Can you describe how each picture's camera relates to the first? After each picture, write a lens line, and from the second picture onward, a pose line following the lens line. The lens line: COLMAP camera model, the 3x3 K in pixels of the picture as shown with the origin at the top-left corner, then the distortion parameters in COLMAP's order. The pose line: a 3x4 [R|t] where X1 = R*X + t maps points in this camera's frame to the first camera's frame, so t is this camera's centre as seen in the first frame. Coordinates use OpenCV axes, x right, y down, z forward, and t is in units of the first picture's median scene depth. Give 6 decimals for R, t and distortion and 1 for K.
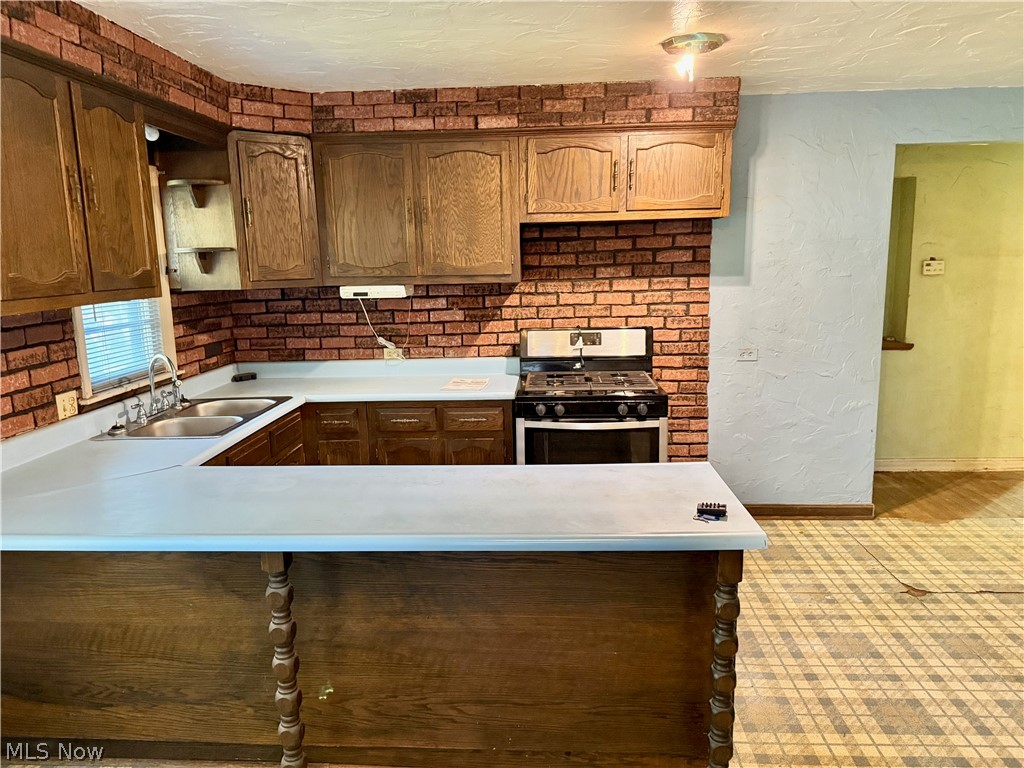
lens RADIAL K [[714.7, 0, 513.2], [0, 714.7, 399.8], [0, 0, 1]] dist [0.059130, -0.077429]
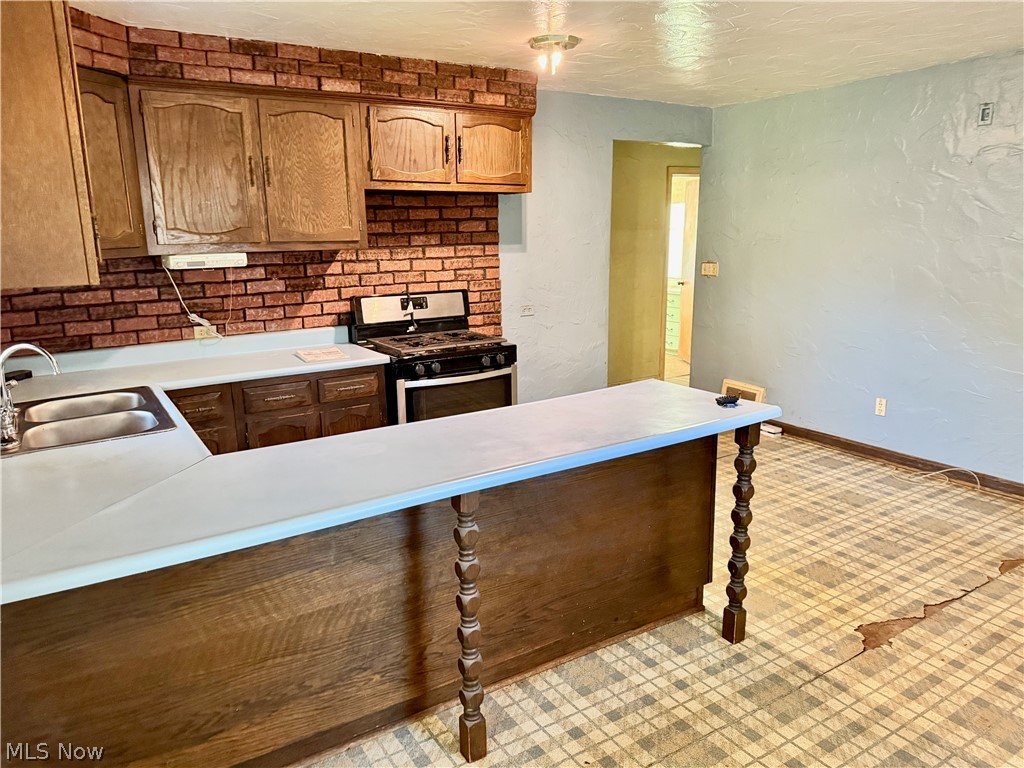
lens RADIAL K [[714.7, 0, 531.4], [0, 714.7, 403.2], [0, 0, 1]] dist [0.059130, -0.077429]
pose [[0.801817, -0.135817, 0.581930, -0.443228], [0.116299, 0.990675, 0.070970, 0.007296], [-0.586143, 0.010773, 0.810136, 0.042862]]
